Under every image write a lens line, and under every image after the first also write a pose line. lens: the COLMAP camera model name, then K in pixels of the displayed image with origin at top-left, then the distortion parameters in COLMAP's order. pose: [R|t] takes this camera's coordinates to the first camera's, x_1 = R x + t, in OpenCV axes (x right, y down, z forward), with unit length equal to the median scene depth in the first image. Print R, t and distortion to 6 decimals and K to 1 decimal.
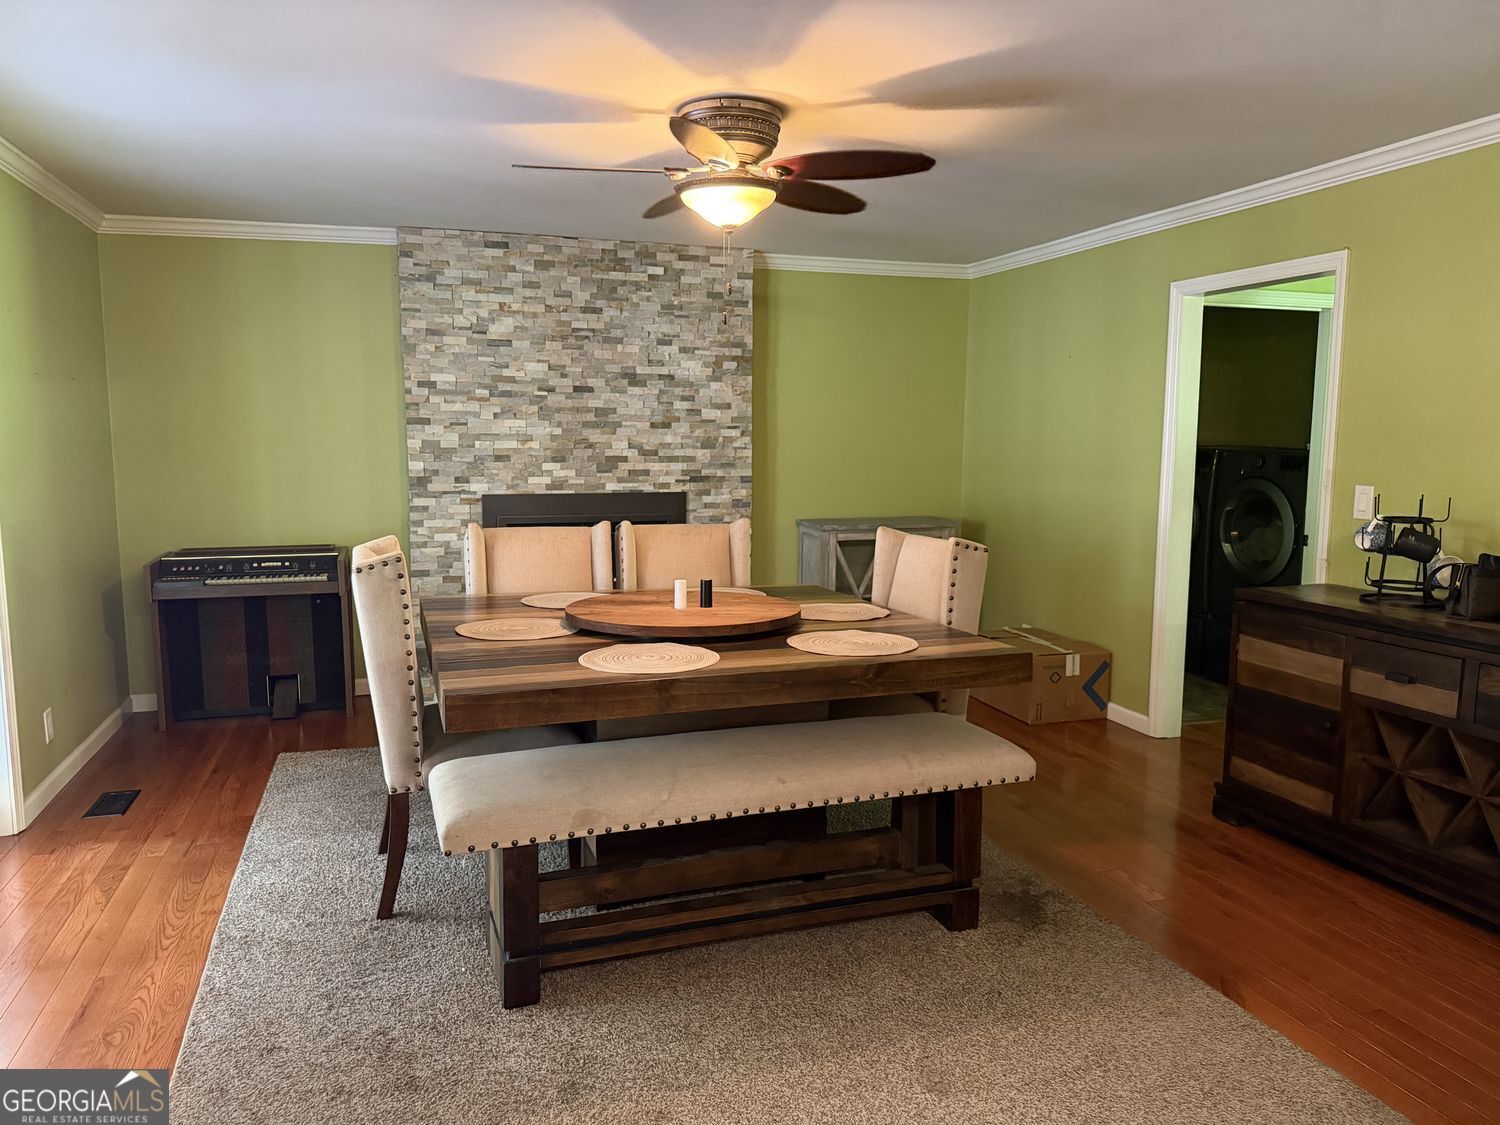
lens RADIAL K [[1051.3, 0, 746.0], [0, 1051.3, 574.1], [0, 0, 1]] dist [0.068000, -0.063523]
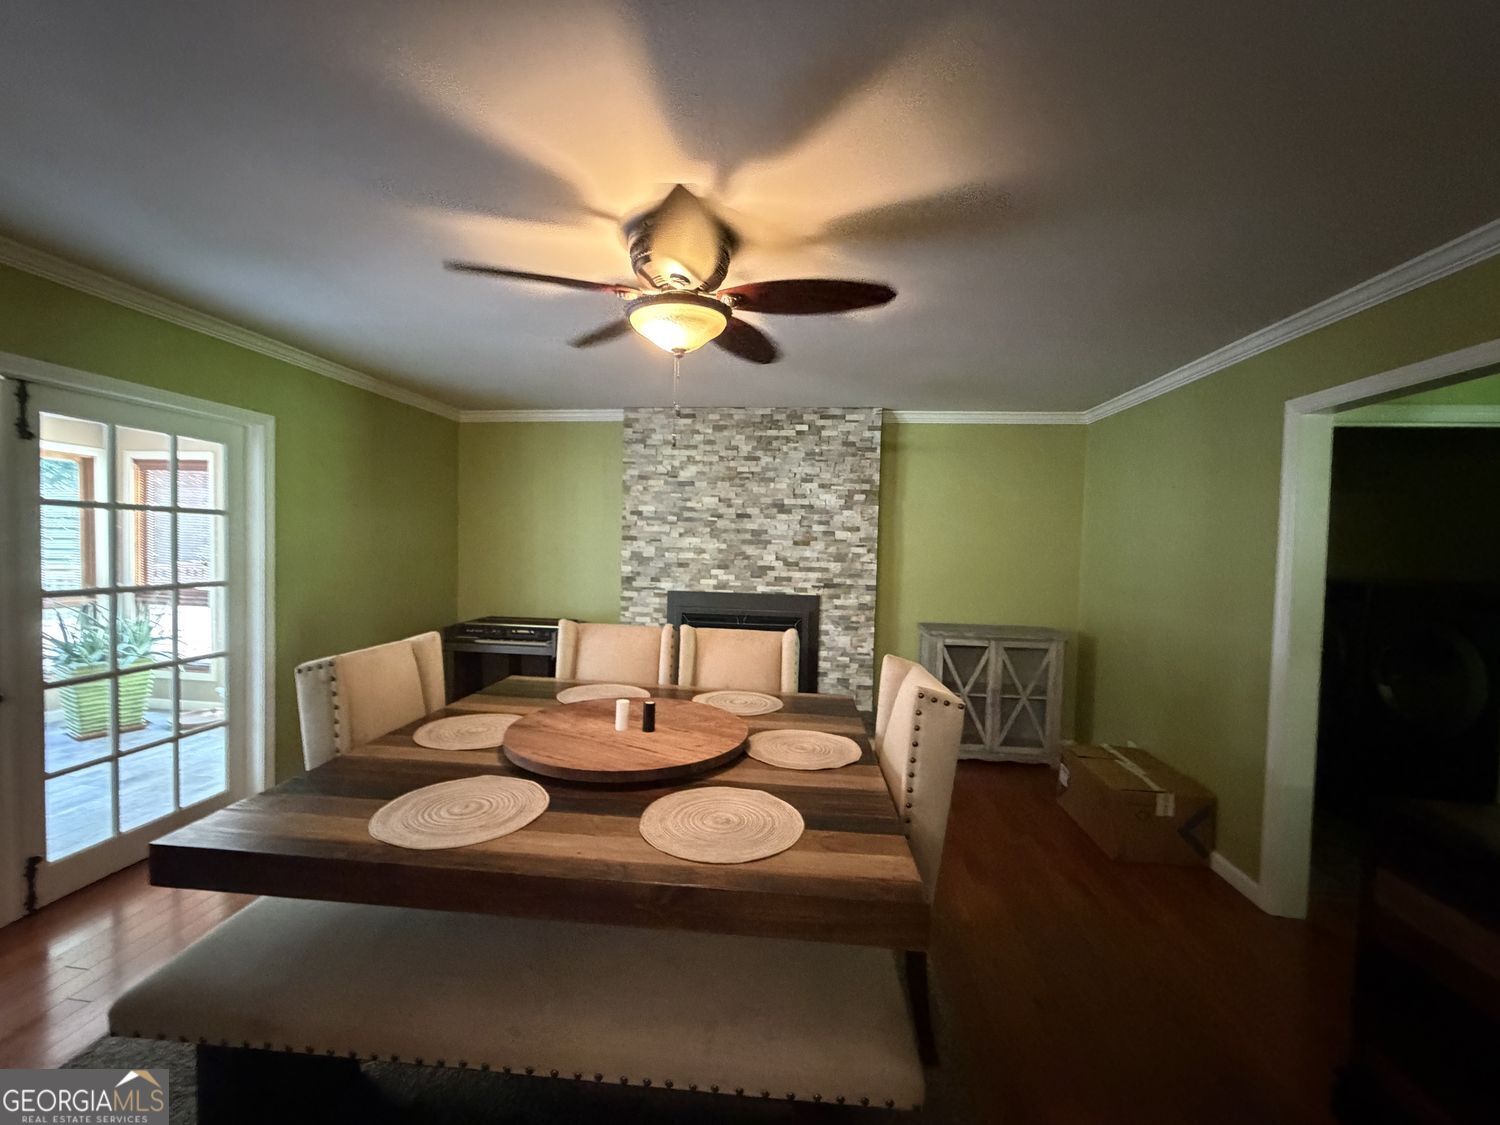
lens RADIAL K [[601.2, 0, 747.1], [0, 601.2, 563.2], [0, 0, 1]] dist [-0.003490, 0.000626]
pose [[0.913006, 0.033289, -0.406585, 0.167034], [-0.074140, 0.993607, -0.085134, -0.051636], [0.401152, 0.107872, 0.909638, 0.317701]]
